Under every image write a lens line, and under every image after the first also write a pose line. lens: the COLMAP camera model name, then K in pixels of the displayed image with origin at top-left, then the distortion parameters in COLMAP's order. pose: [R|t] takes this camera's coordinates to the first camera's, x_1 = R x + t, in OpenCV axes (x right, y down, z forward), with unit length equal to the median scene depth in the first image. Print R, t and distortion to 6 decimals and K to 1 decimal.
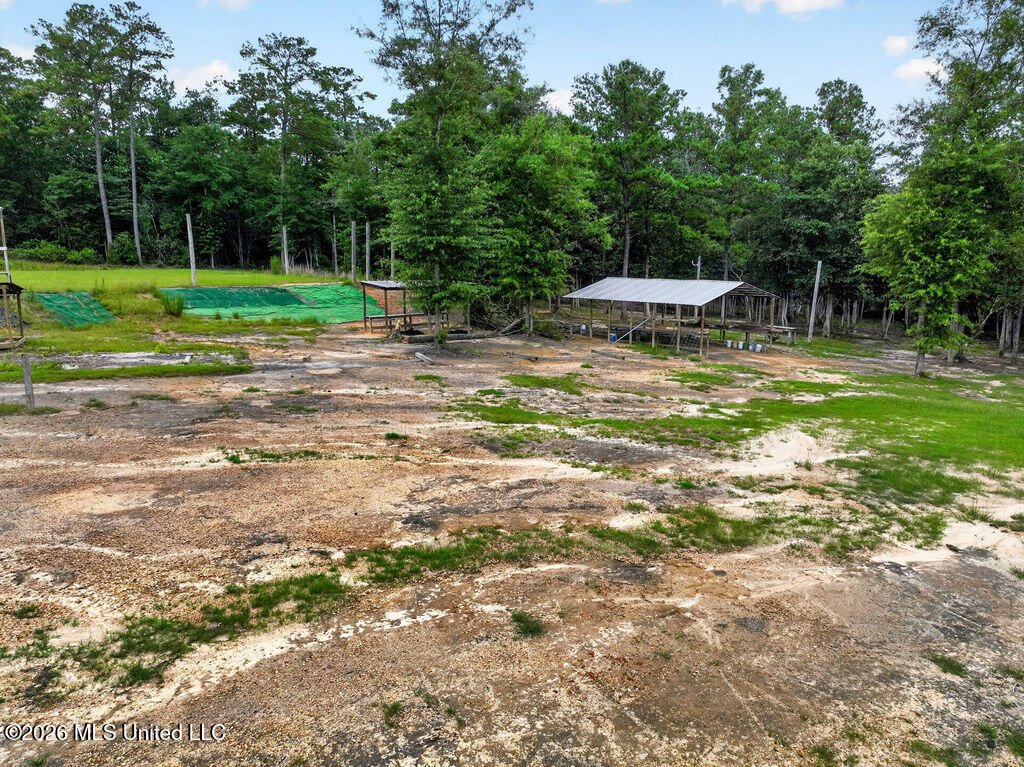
lens RADIAL K [[720.6, 0, 517.8], [0, 720.6, 383.7], [0, 0, 1]] dist [-0.005203, 0.019503]
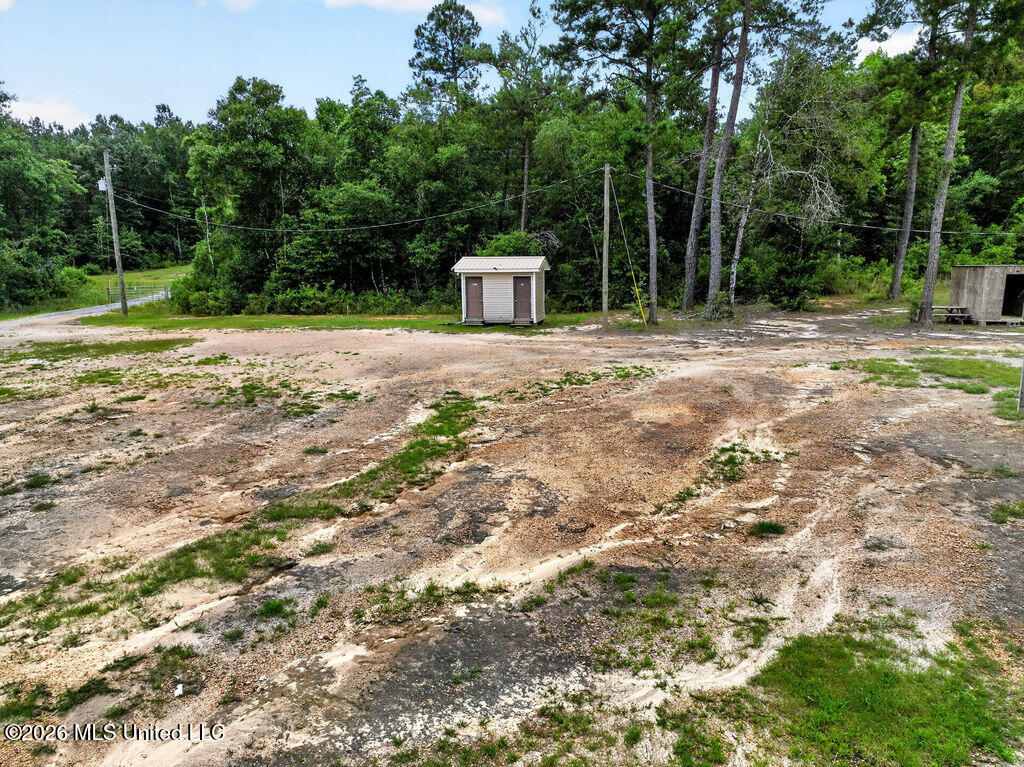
lens RADIAL K [[720.6, 0, 517.8], [0, 720.6, 383.4], [0, 0, 1]] dist [-0.005203, 0.019503]
pose [[-0.757342, 0.123808, -0.641174, 0.384783], [-0.114999, 0.941231, 0.317582, -0.223278], [0.642812, 0.314253, -0.698597, 1.290212]]
